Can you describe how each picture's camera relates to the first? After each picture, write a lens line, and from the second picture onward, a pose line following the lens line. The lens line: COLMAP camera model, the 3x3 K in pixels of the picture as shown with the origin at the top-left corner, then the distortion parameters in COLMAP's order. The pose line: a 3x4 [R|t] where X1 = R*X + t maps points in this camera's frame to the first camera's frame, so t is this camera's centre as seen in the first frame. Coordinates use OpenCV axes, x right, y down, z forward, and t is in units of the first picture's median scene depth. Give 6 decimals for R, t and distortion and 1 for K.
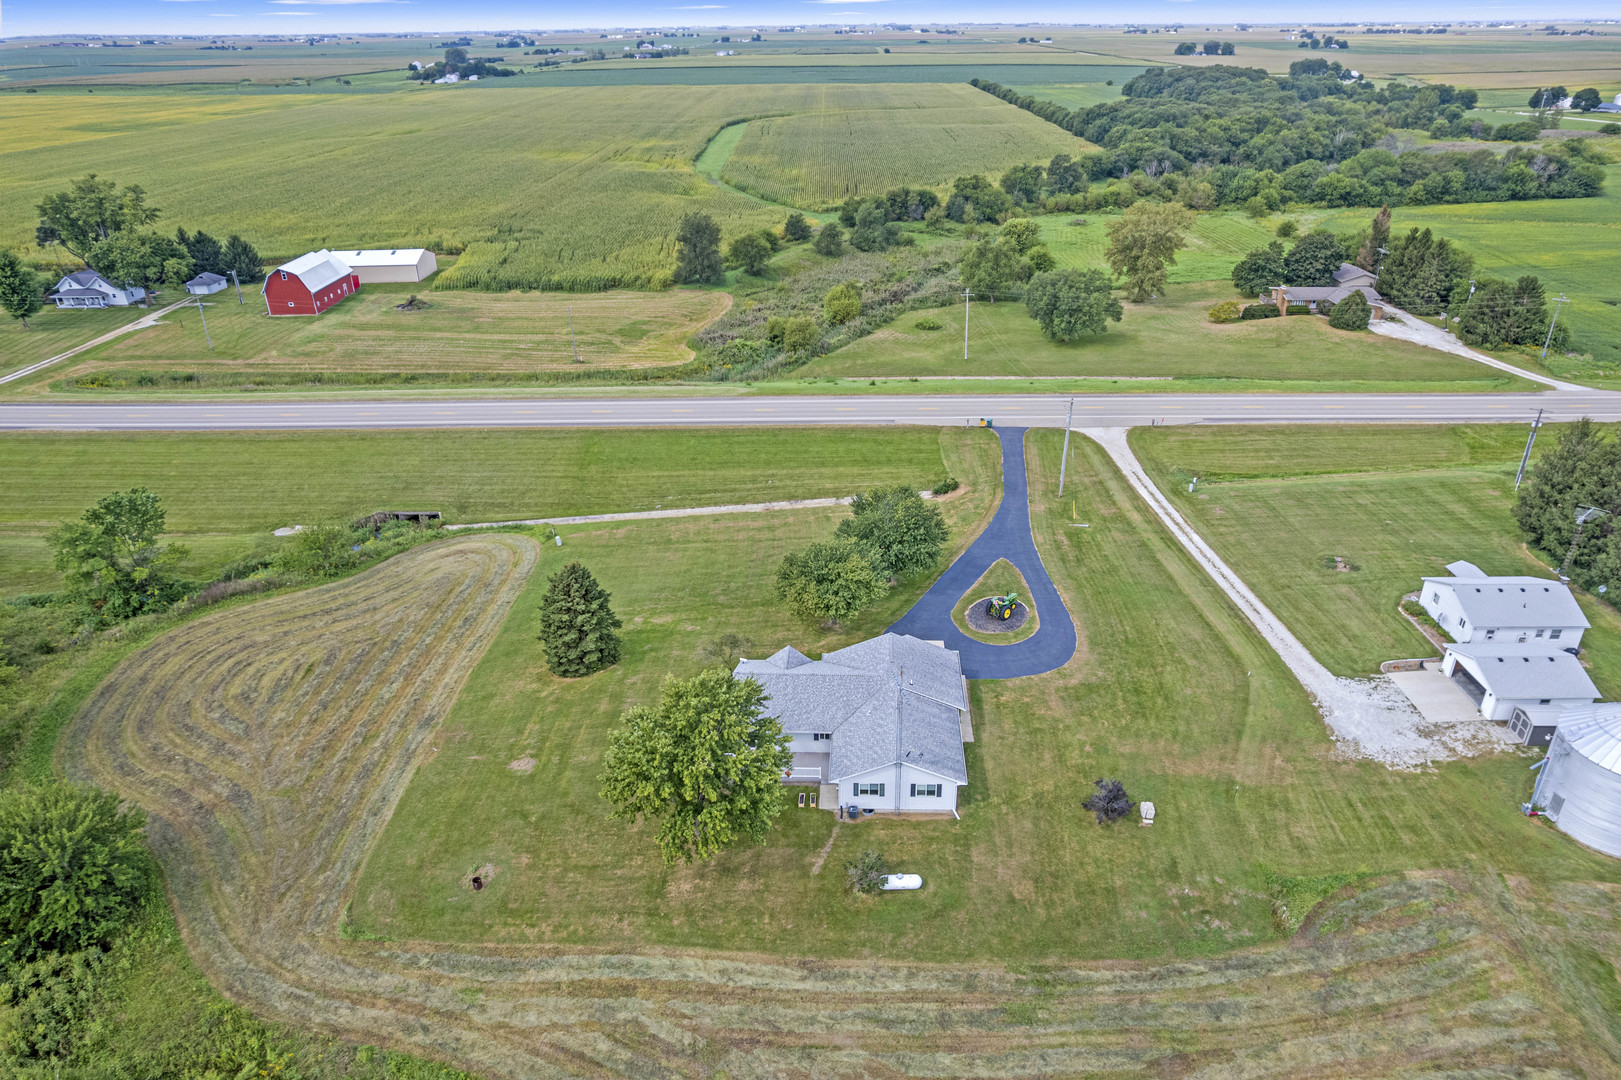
lens RADIAL K [[1039.1, 0, 833.9], [0, 1039.1, 528.9], [0, 0, 1]] dist [-0.078247, 0.069434]
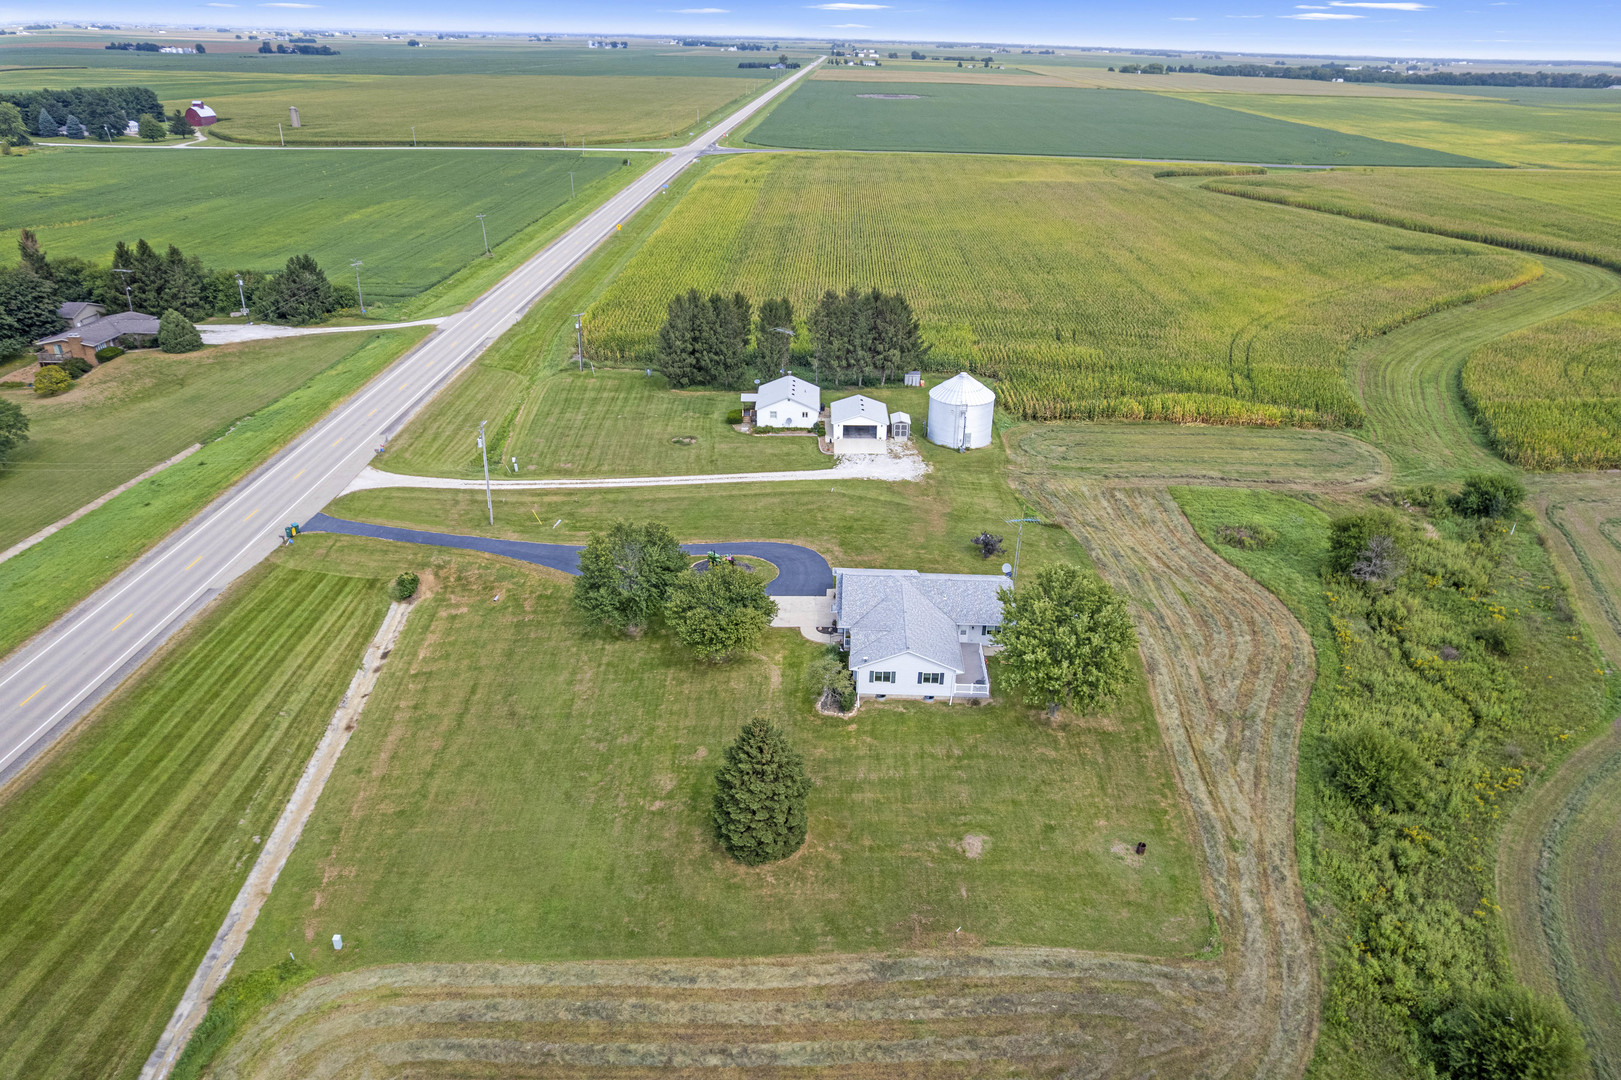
lens RADIAL K [[1039.1, 0, 828.8], [0, 1039.1, 540.6], [0, 0, 1]] dist [-0.078247, 0.069434]
pose [[-0.010766, -0.434115, 0.900793, -0.577011], [0.423589, 0.814044, 0.397372, -0.235021], [-0.905791, 0.385844, 0.175122, 0.486819]]
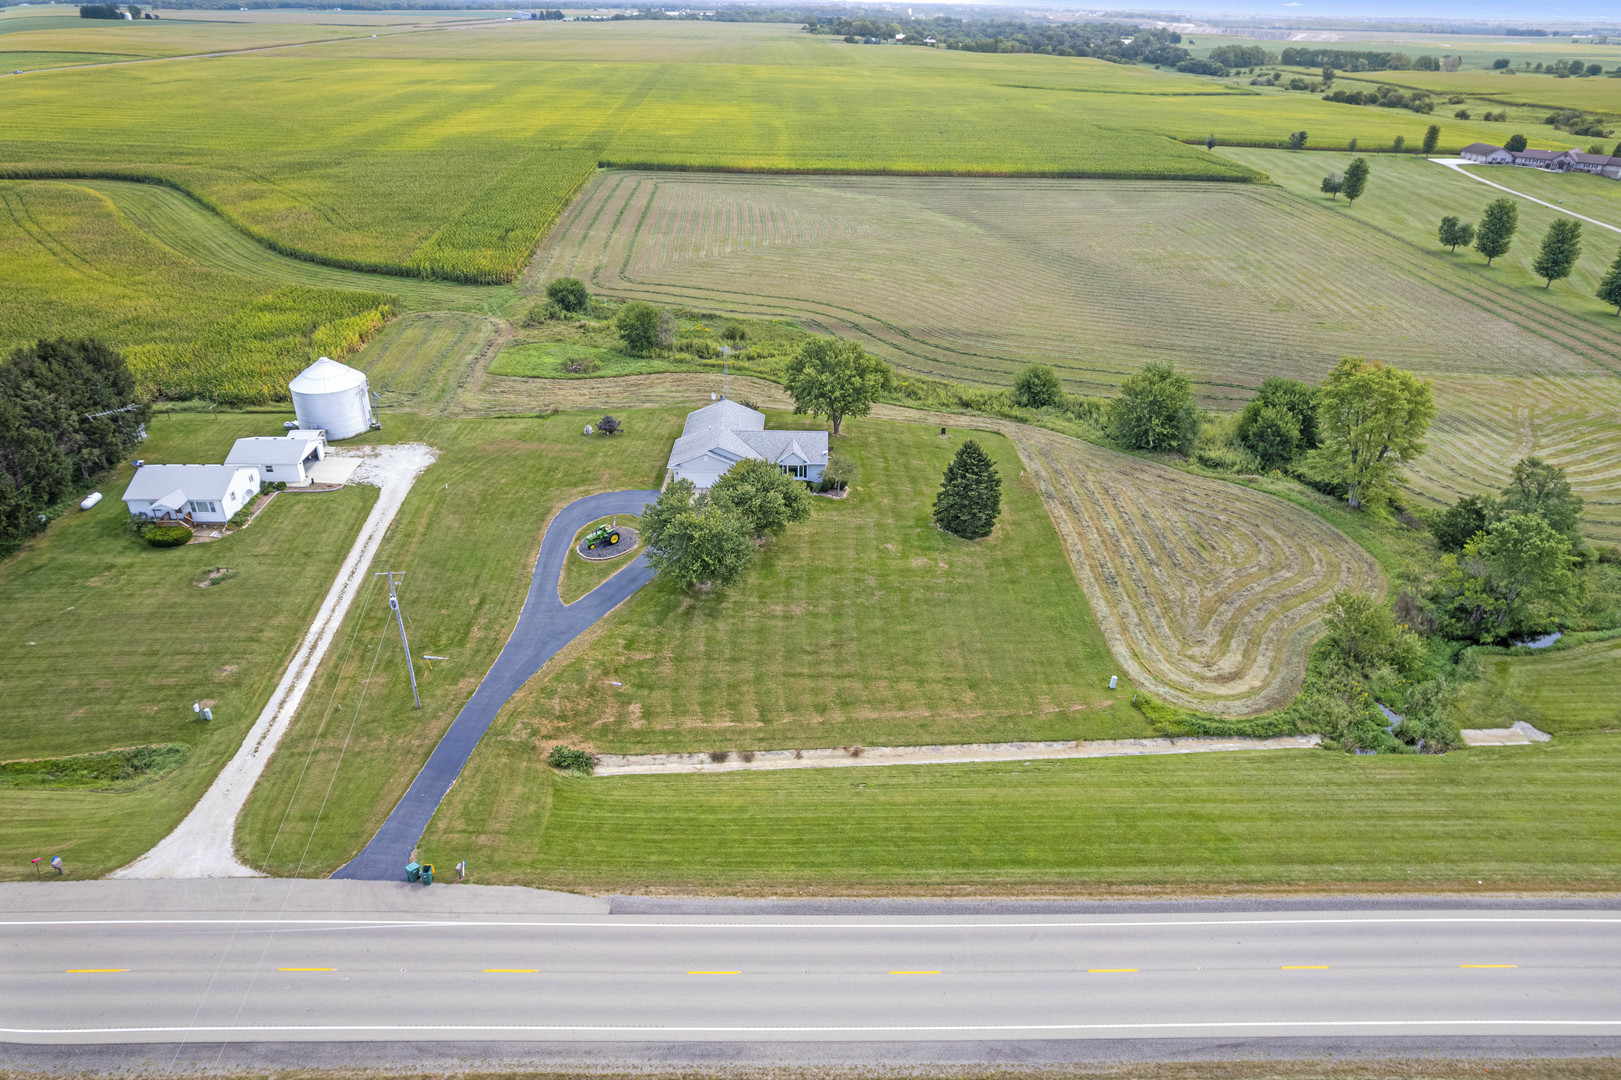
lens RADIAL K [[1039.1, 0, 833.3], [0, 1039.1, 538.7], [0, 0, 1]] dist [-0.078247, 0.069434]
pose [[-0.998767, 0.009930, -0.048640, -0.017432], [-0.033648, 0.584986, 0.810345, -0.569313], [0.036500, 0.810983, -0.583931, 1.154296]]
